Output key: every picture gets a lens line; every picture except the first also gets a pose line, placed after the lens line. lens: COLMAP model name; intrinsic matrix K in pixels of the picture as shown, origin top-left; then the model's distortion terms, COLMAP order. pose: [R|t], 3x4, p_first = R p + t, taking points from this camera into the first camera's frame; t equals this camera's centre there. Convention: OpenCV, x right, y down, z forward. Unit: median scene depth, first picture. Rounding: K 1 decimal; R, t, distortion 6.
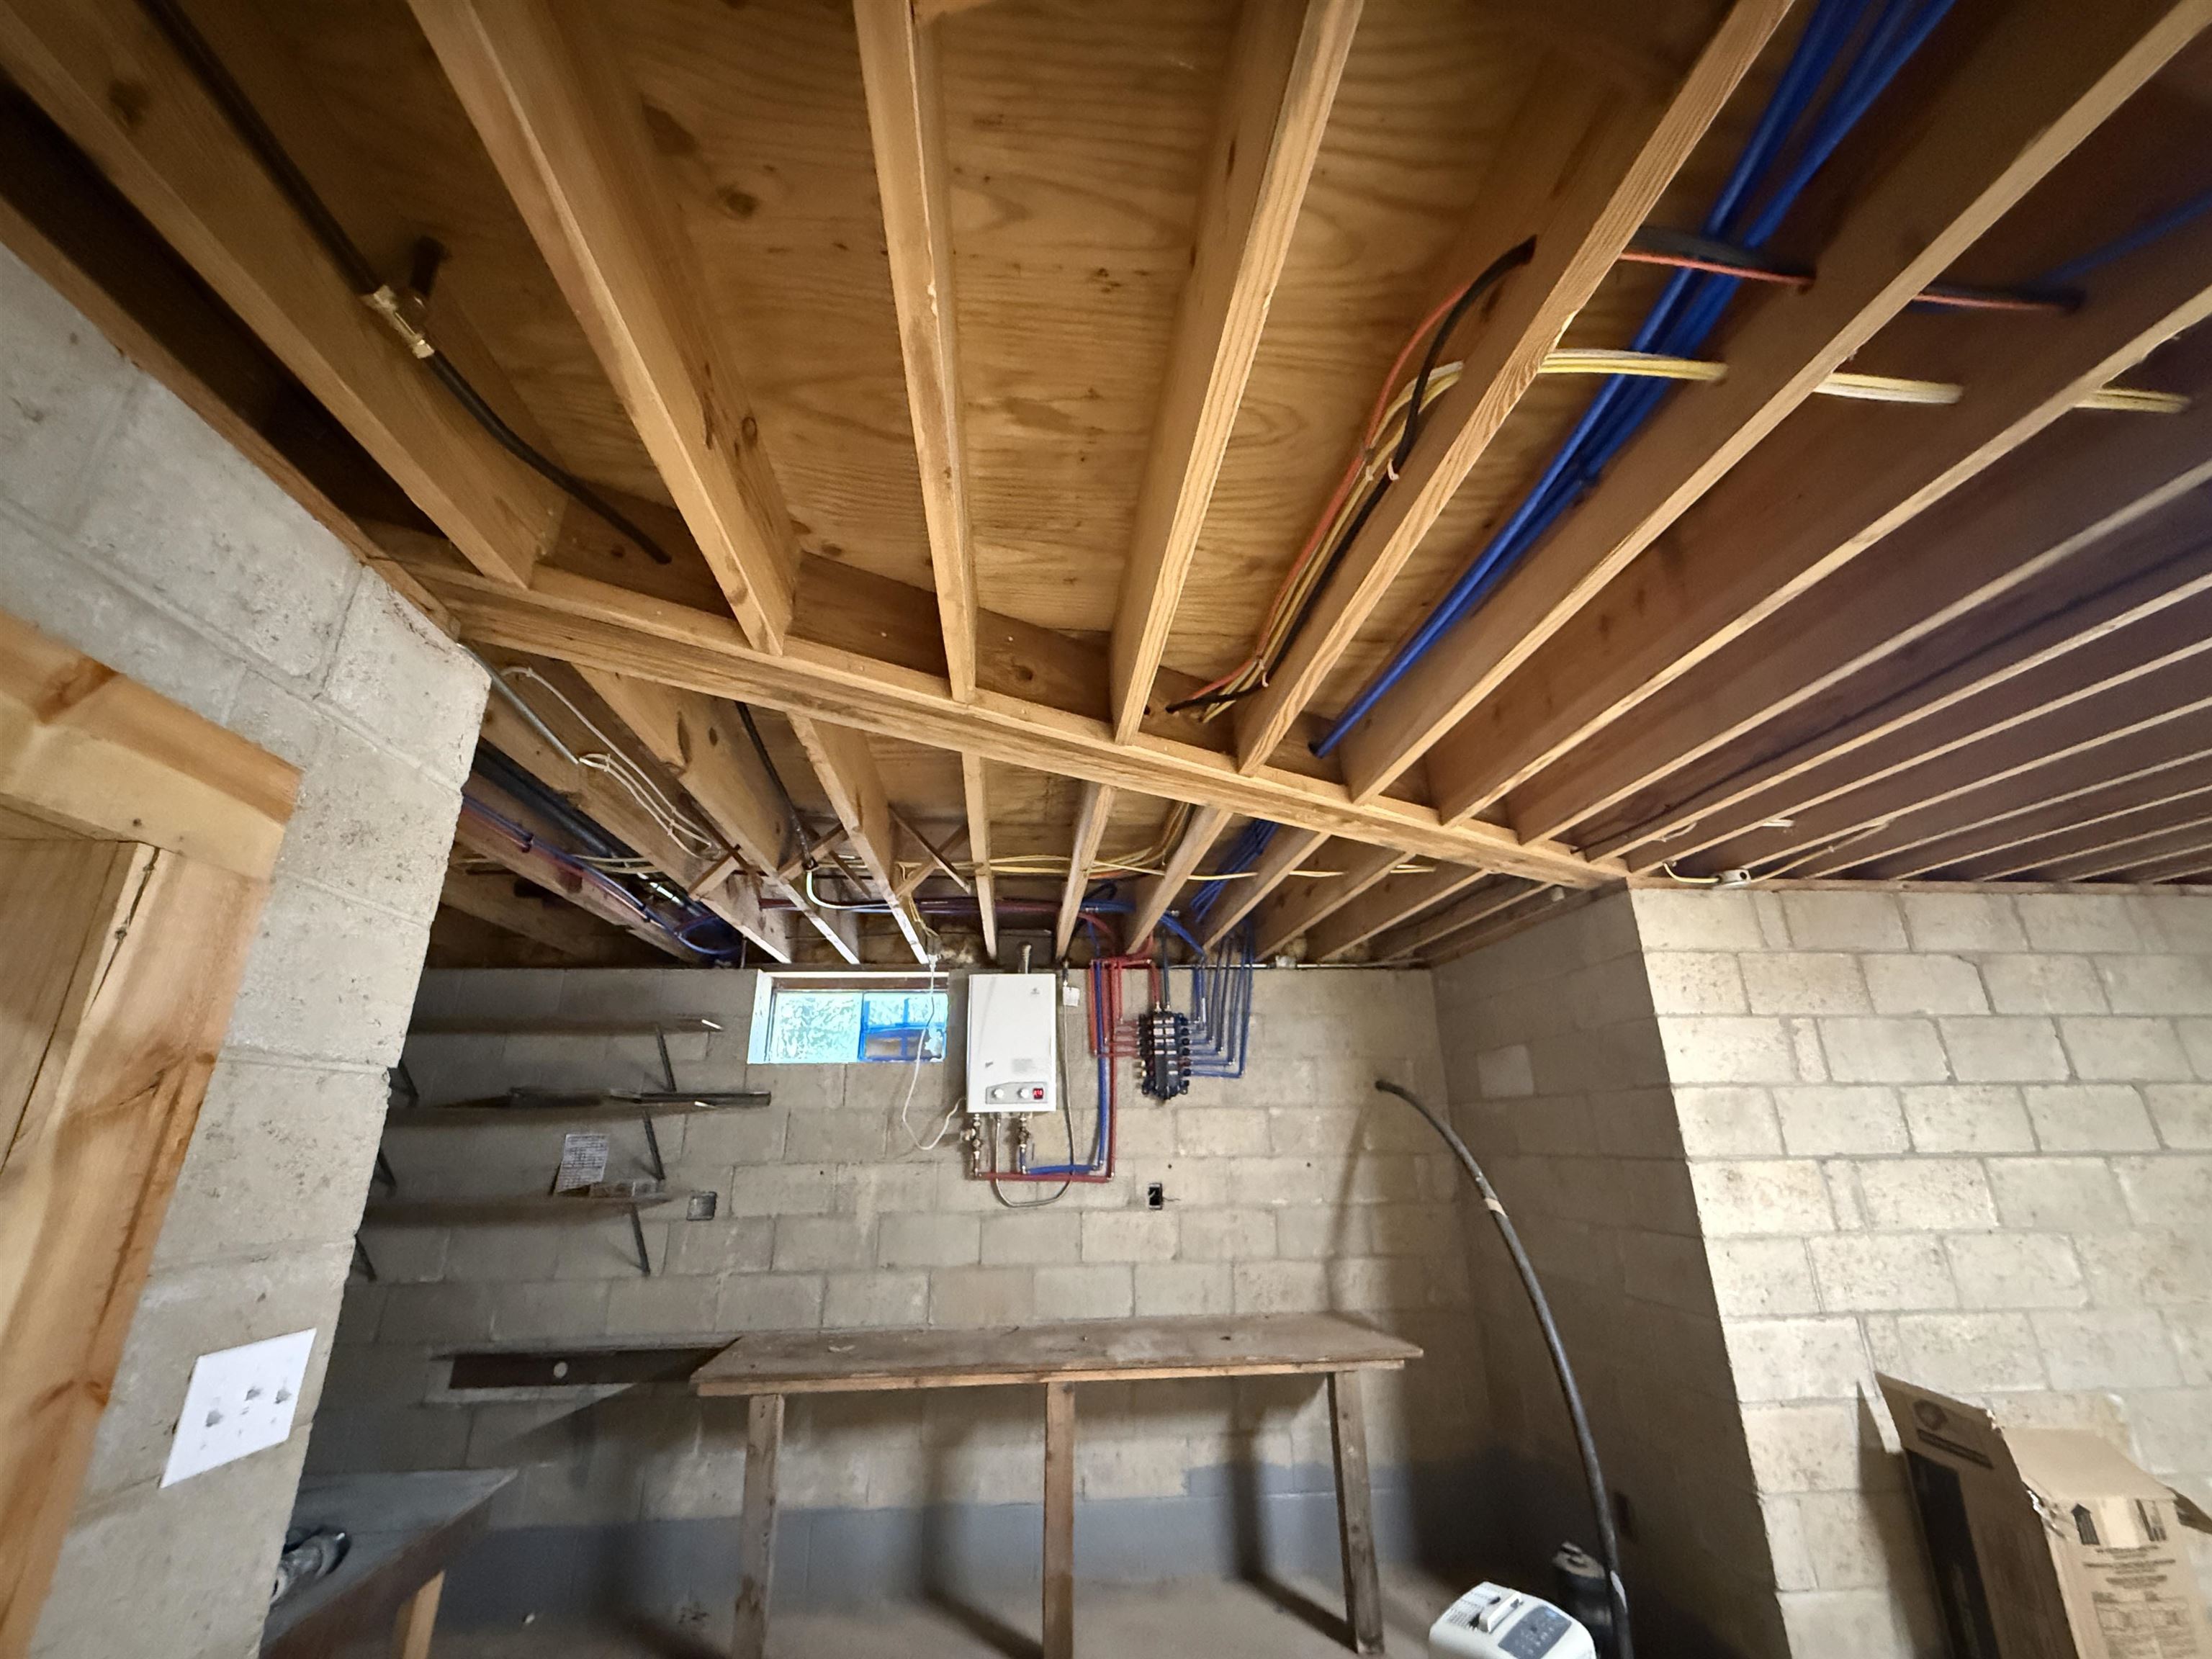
lens RADIAL K [[887.6, 0, 1110.9], [0, 887.6, 823.7], [0, 0, 1]] dist [0.000918, 0.000171]
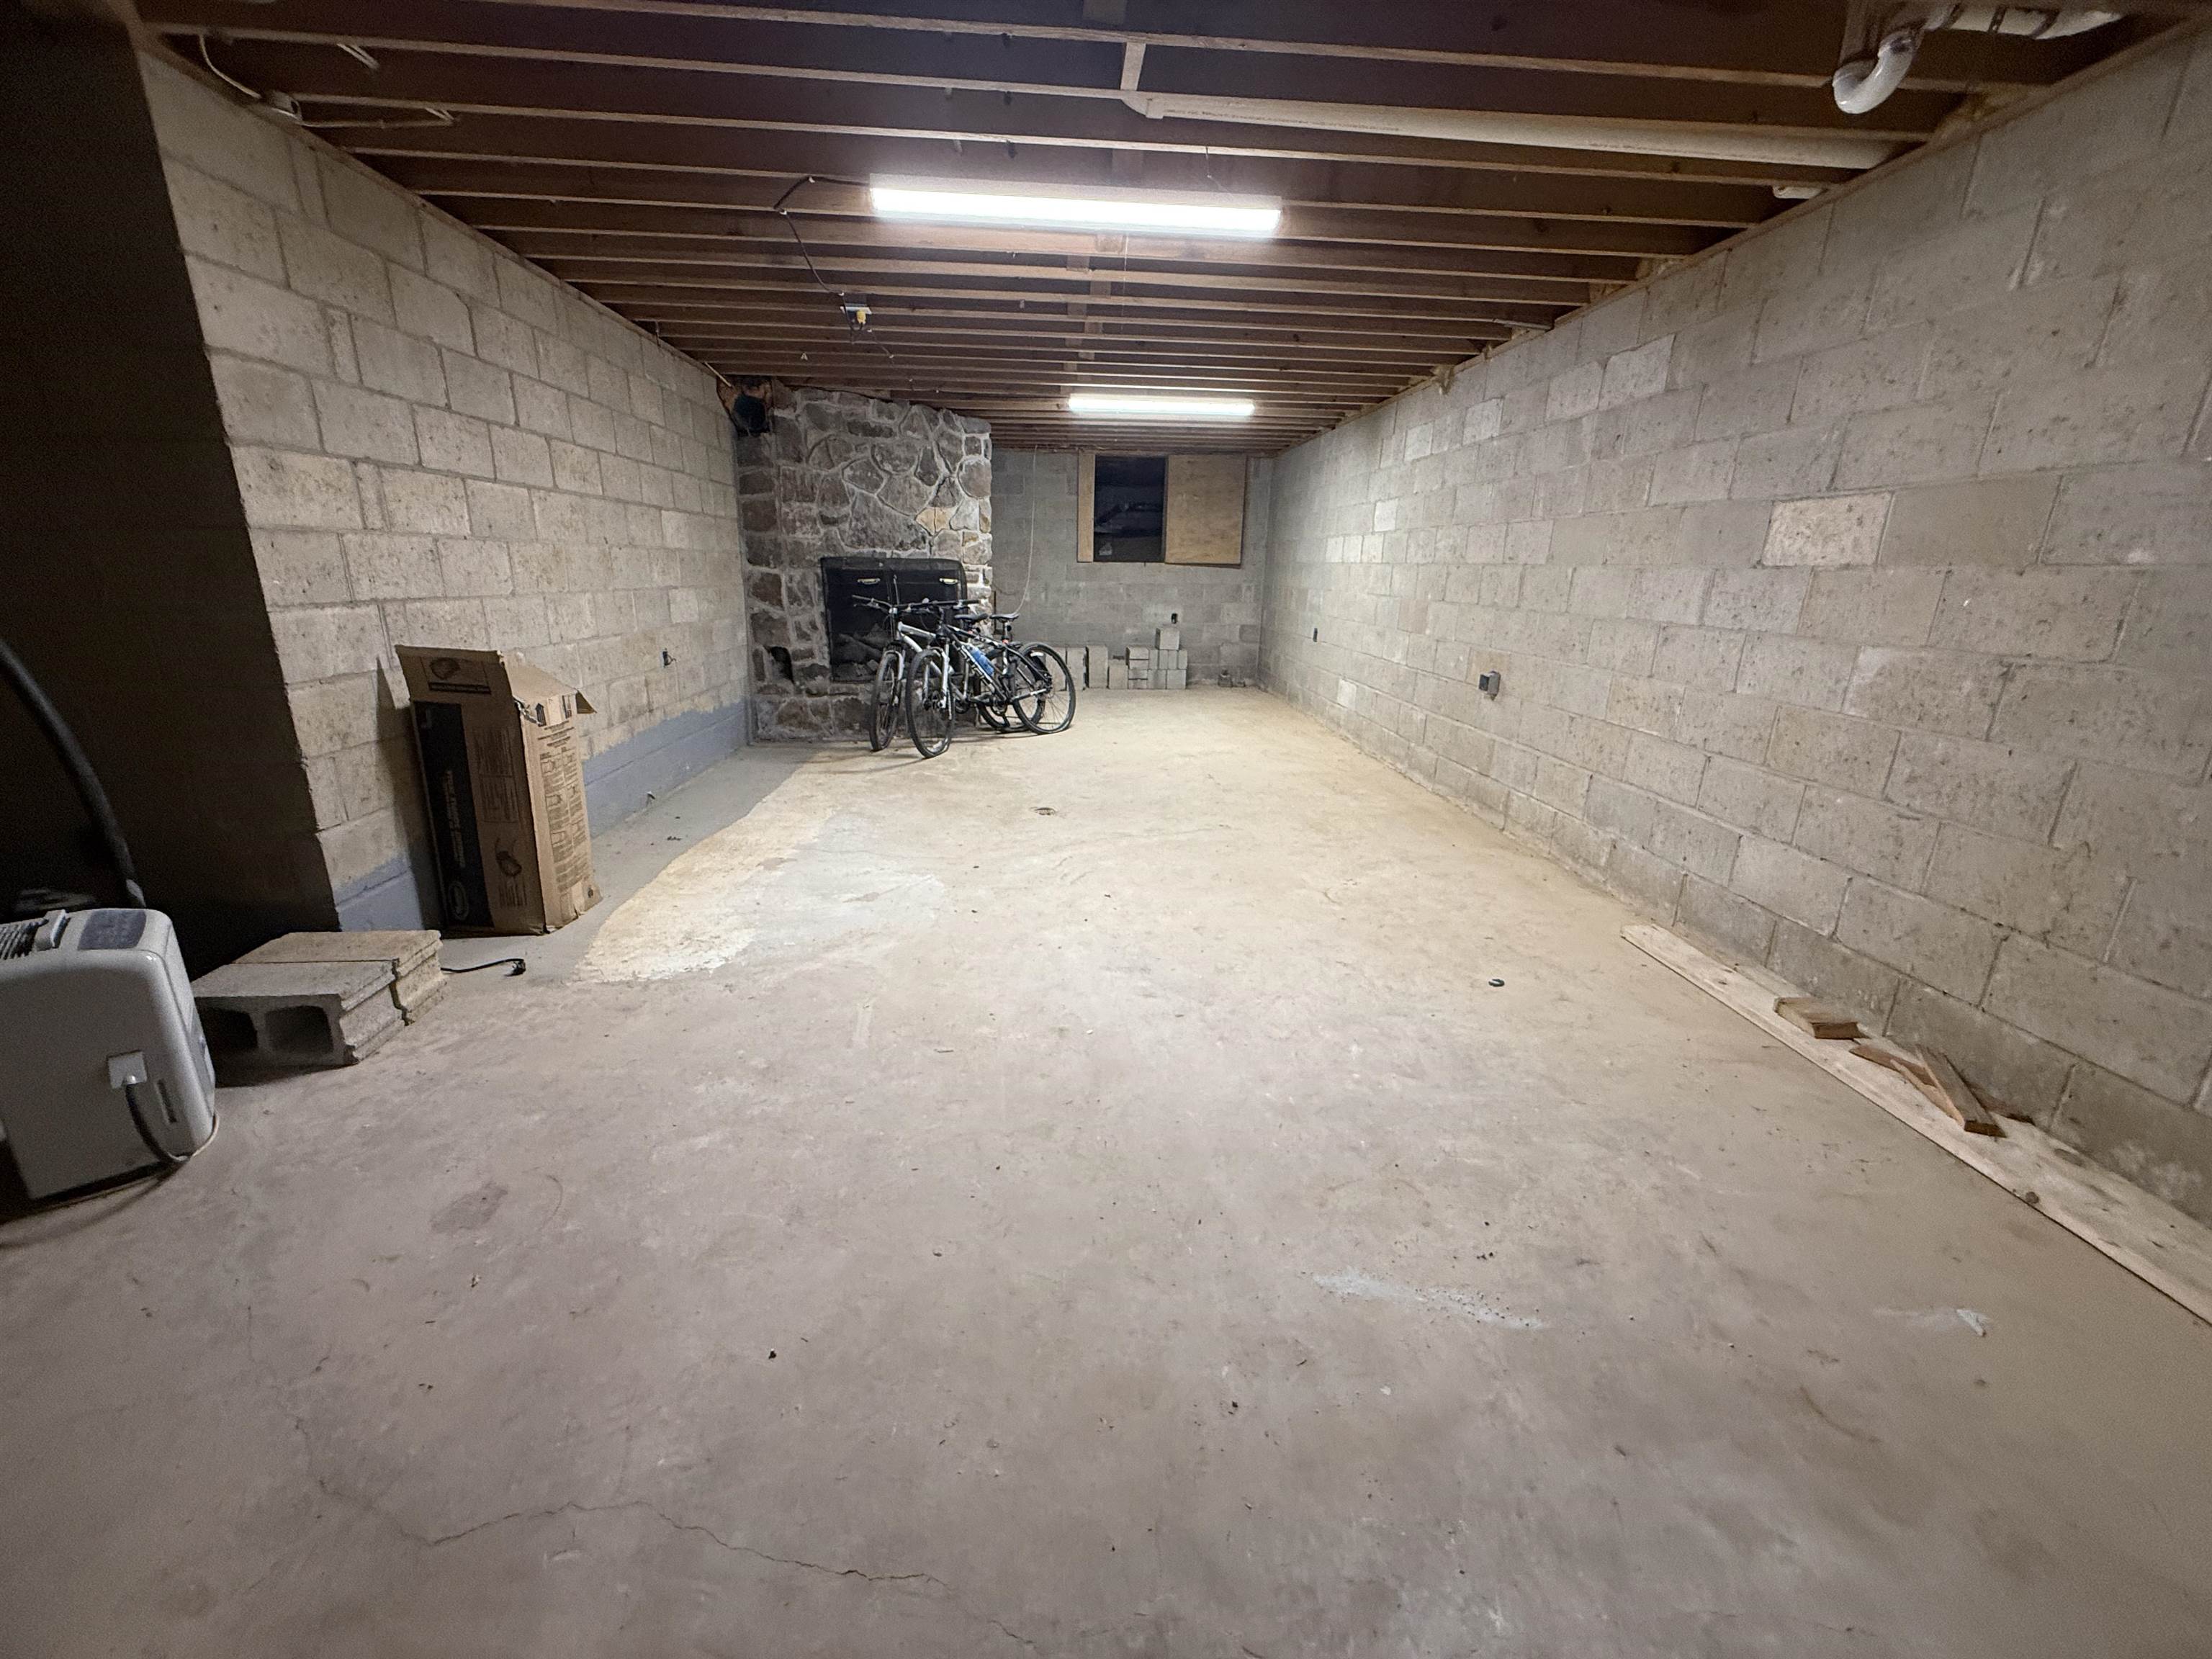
lens RADIAL K [[887.6, 0, 1102.5], [0, 887.6, 836.0], [0, 0, 1]] dist [0.000918, 0.000171]
pose [[0.017227, -0.274506, 0.961431, -0.276812], [-0.346759, 0.900254, 0.263252, 0.205416], [-0.937796, -0.337920, -0.079678, 0.142153]]
